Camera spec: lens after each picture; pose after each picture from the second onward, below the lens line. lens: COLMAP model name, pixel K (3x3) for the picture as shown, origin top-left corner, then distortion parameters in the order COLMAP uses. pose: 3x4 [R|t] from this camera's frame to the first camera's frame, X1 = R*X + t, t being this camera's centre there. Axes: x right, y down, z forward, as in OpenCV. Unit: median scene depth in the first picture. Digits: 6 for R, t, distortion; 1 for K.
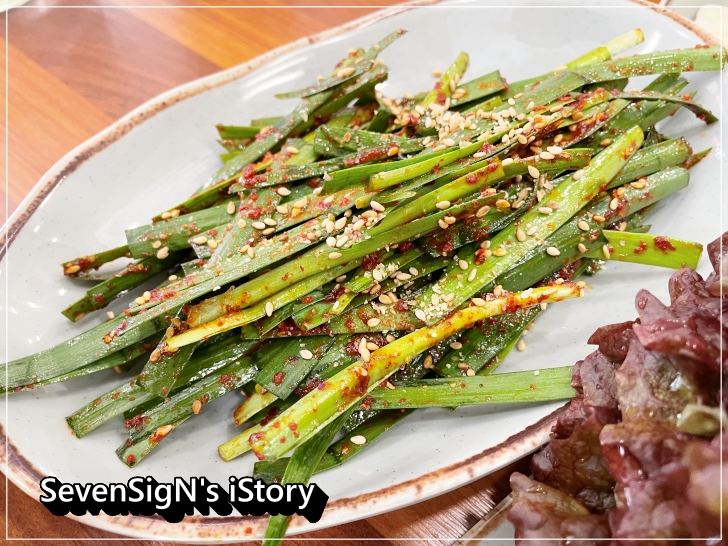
lens RADIAL K [[563.7, 0, 360.1], [0, 563.7, 275.0], [0, 0, 1]] dist [0.118220, -0.140196]
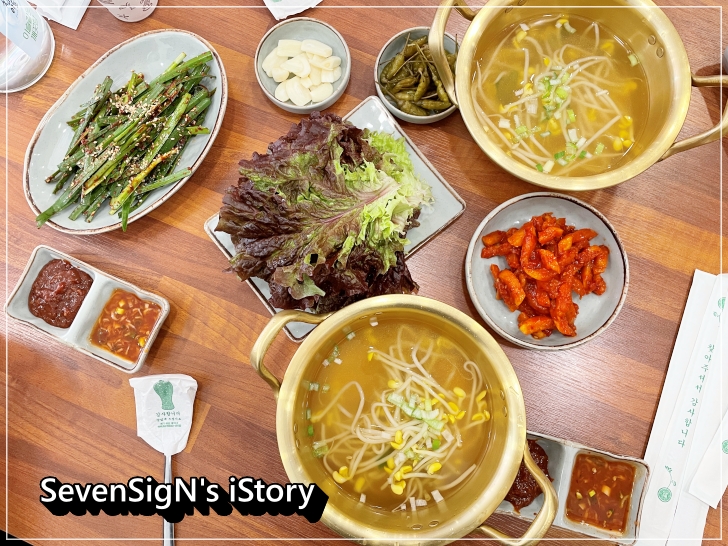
lens RADIAL K [[563.7, 0, 360.1], [0, 563.7, 275.0], [0, 0, 1]] dist [0.118220, -0.140196]
pose [[0.947483, -0.315869, 0.050030, 1.097122], [0.271174, 0.876437, 0.397899, -0.447933], [-0.169532, -0.363436, 0.916064, -3.186444]]
